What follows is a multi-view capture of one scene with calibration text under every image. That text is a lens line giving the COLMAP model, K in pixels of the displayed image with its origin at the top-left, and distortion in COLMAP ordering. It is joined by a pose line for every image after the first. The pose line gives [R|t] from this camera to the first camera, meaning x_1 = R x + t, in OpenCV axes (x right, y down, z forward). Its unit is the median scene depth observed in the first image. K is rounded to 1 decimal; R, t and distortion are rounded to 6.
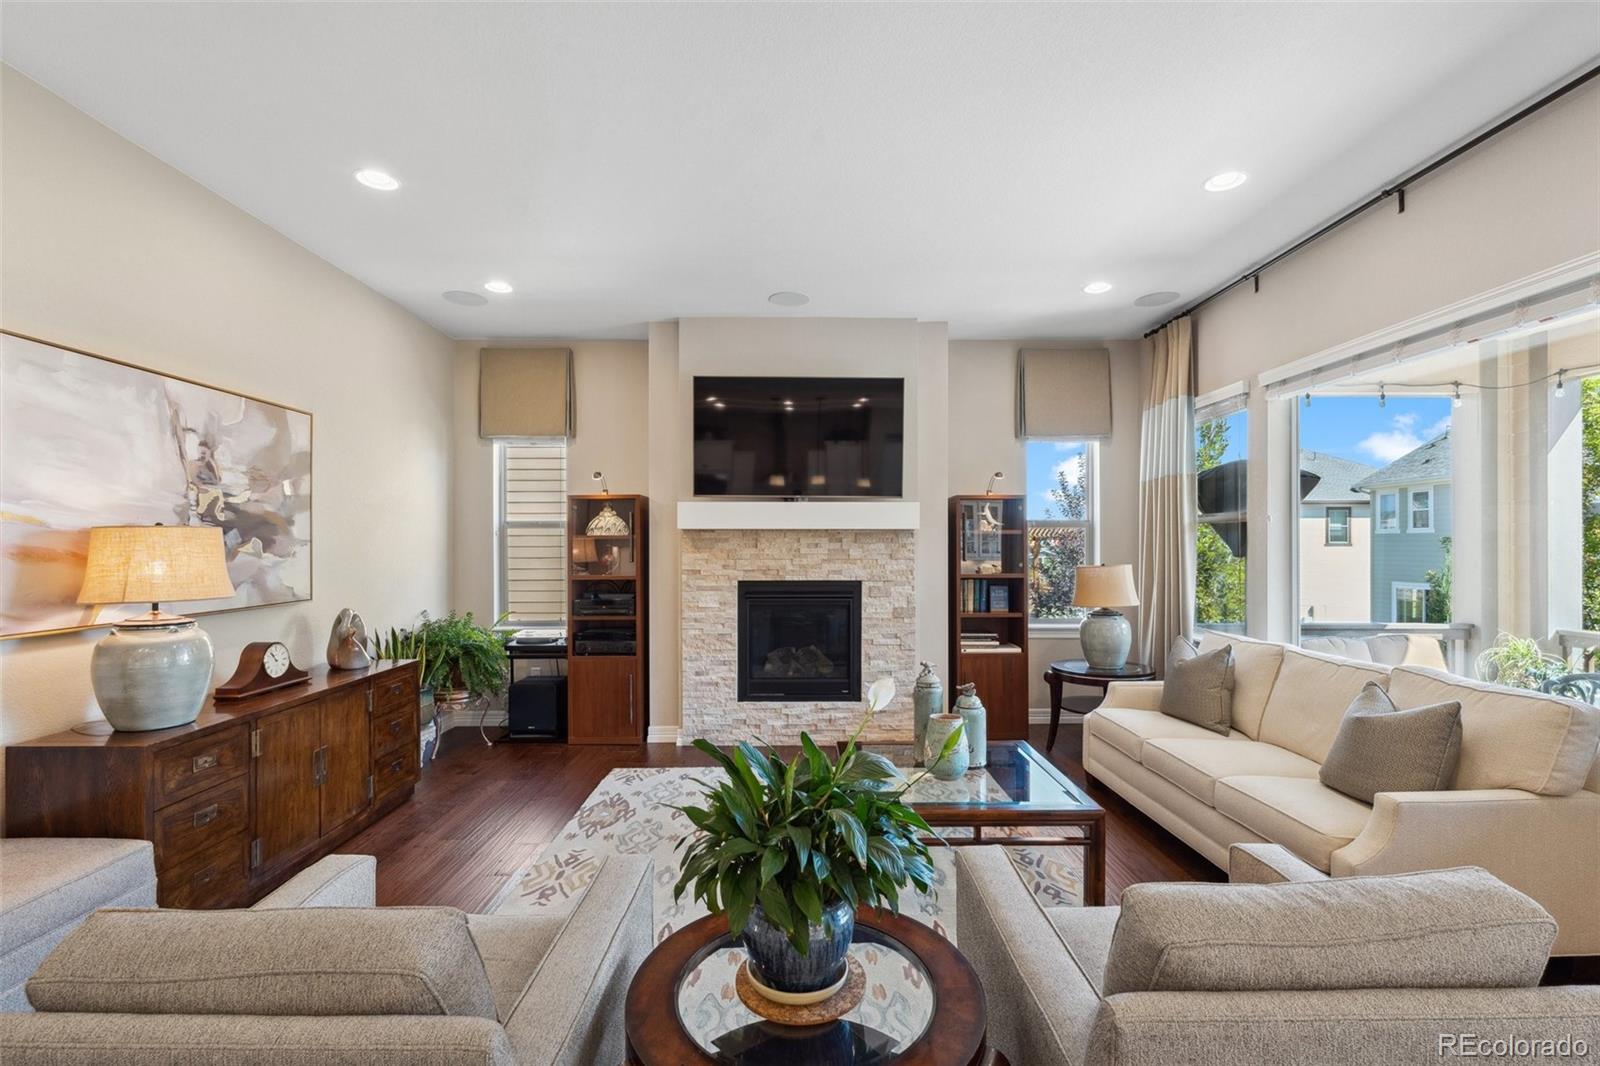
lens RADIAL K [[708.5, 0, 812.4], [0, 708.5, 542.6], [0, 0, 1]] dist [-0.001156, -0.000603]
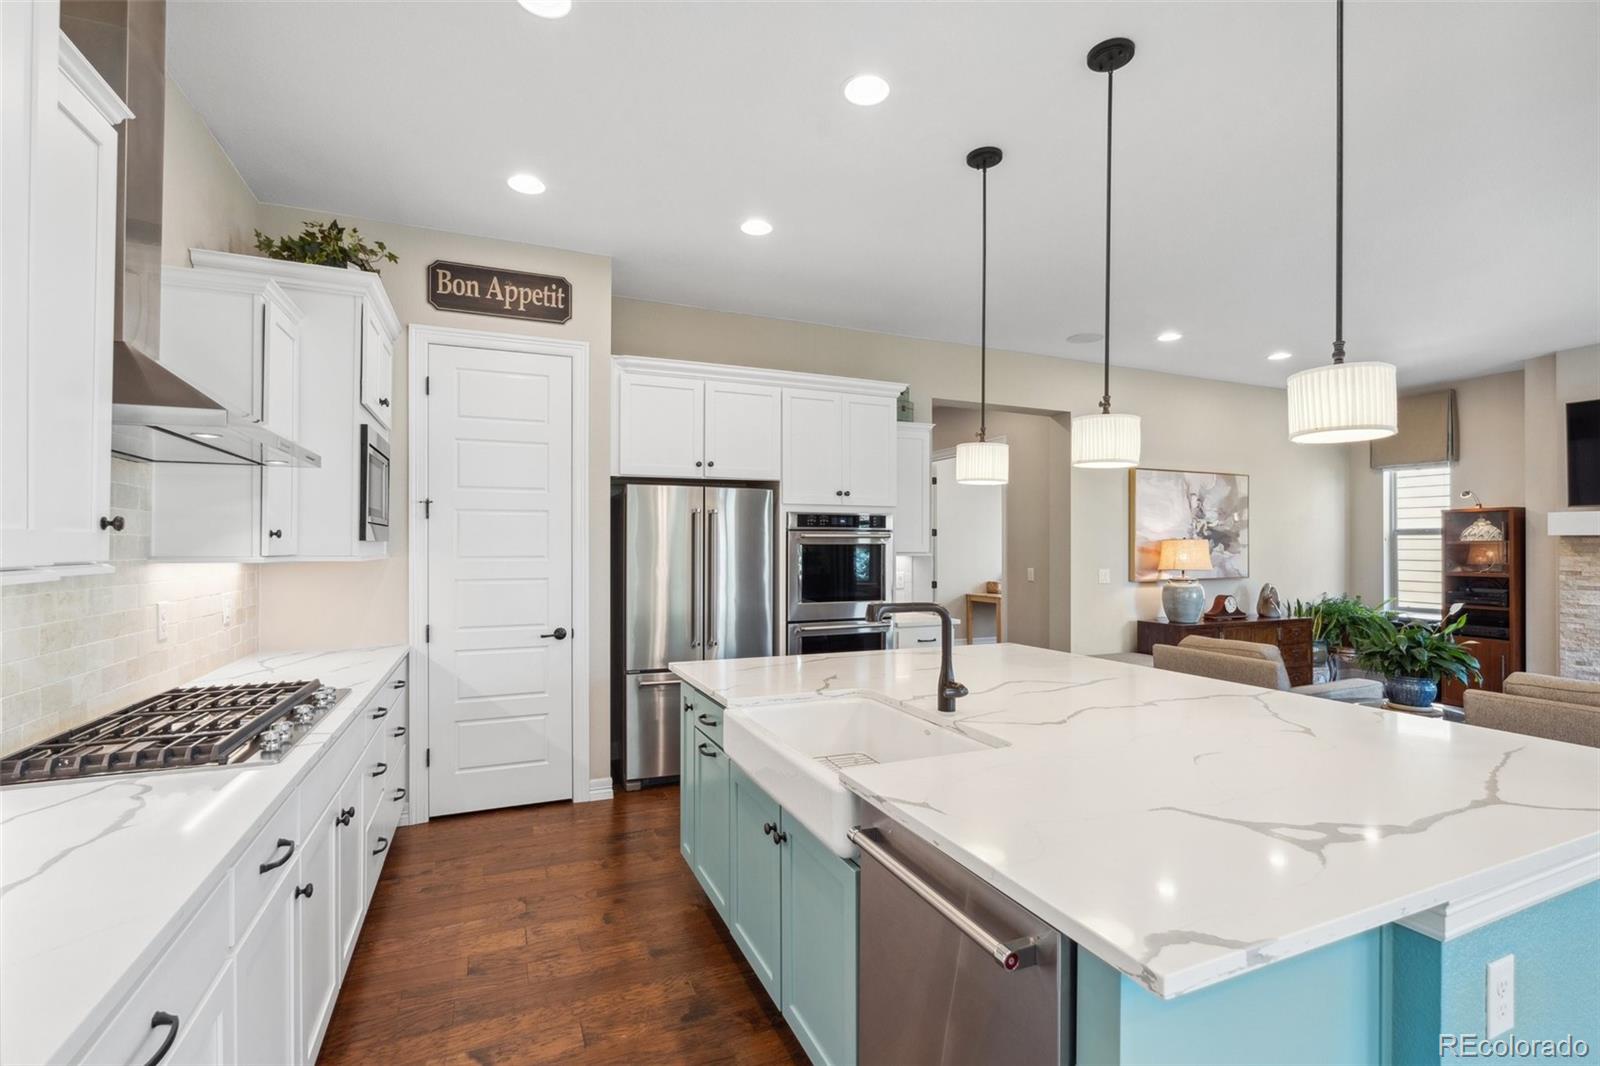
lens RADIAL K [[708.5, 0, 802.2], [0, 708.5, 541.5], [0, 0, 1]] dist [-0.001156, -0.000603]
pose [[0.367321, -0.001545, -0.930093, 0.599056], [-0.001981, 0.999995, -0.002443, -0.005270], [0.930092, 0.002740, 0.367316, -0.782775]]
